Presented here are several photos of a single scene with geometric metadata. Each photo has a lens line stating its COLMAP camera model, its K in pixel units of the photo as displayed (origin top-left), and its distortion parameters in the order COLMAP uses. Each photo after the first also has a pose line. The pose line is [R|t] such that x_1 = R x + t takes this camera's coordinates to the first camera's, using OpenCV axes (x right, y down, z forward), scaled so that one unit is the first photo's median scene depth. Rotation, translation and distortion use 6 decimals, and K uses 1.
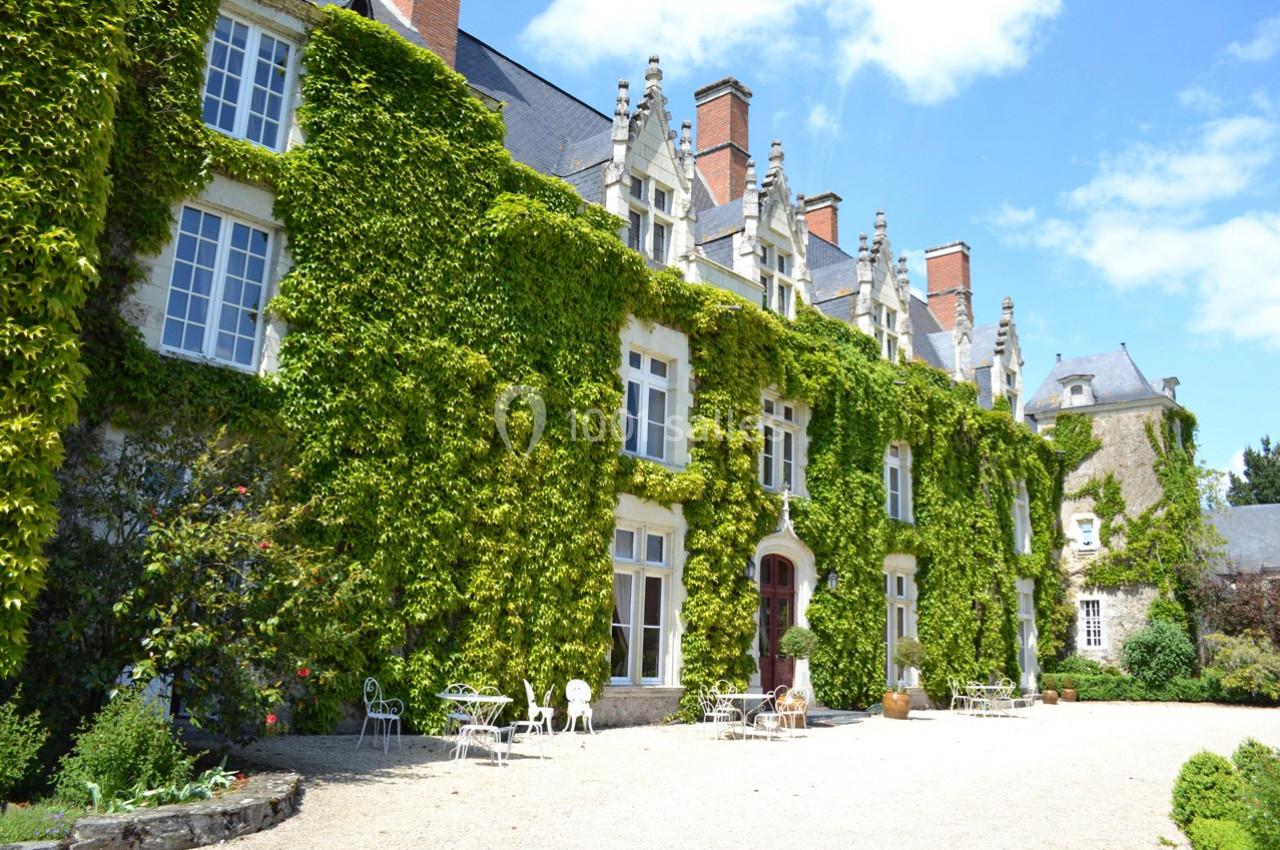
lens RADIAL K [[1099.7, 0, 640.0], [0, 1099.7, 425.0], [0, 0, 1]] dist [-0.069869, 0.007547]
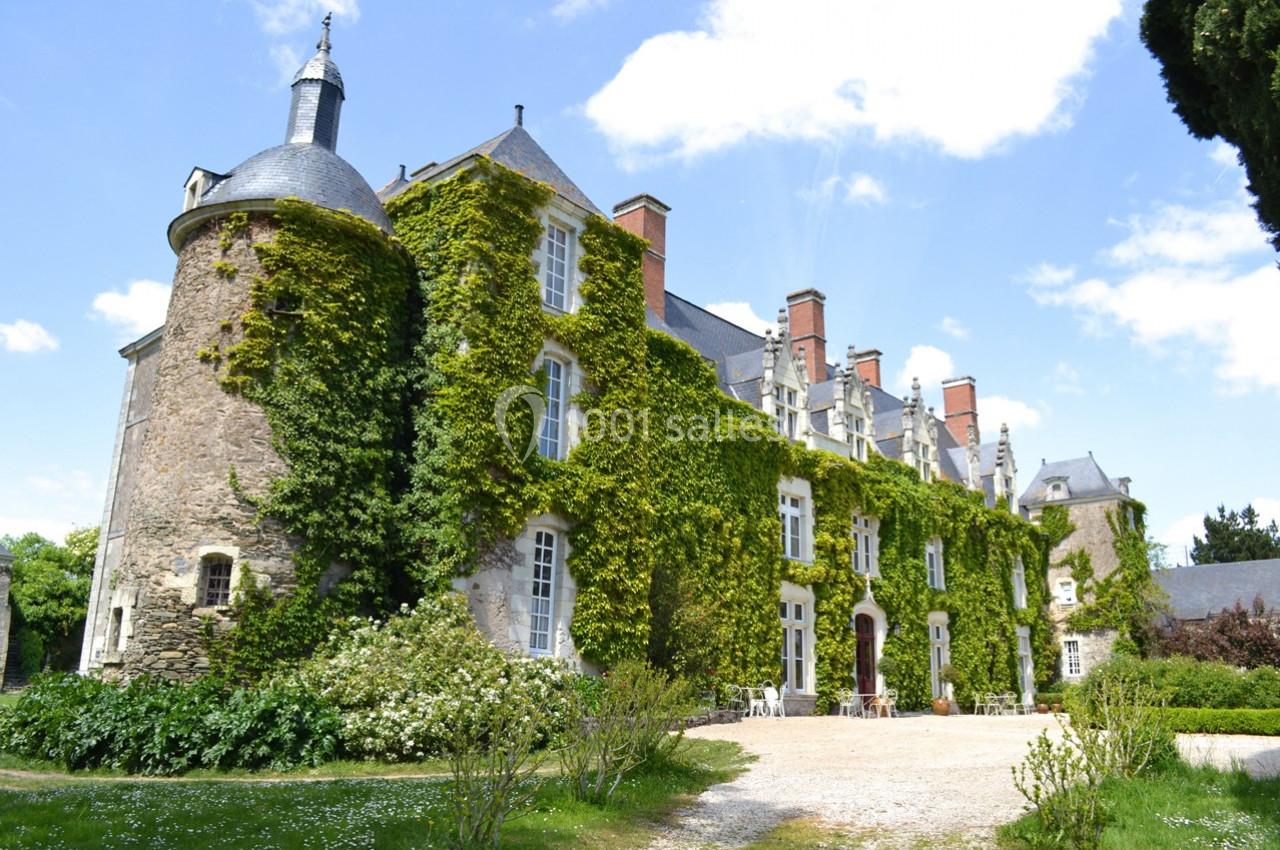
lens RADIAL K [[1099.7, 0, 640.0], [0, 1099.7, 425.0], [0, 0, 1]] dist [-0.069869, 0.007547]
pose [[0.999802, -0.019808, -0.001775, -0.180104], [0.019690, 0.998470, -0.051674, -0.074944], [0.002796, 0.051629, 0.998662, -0.565254]]
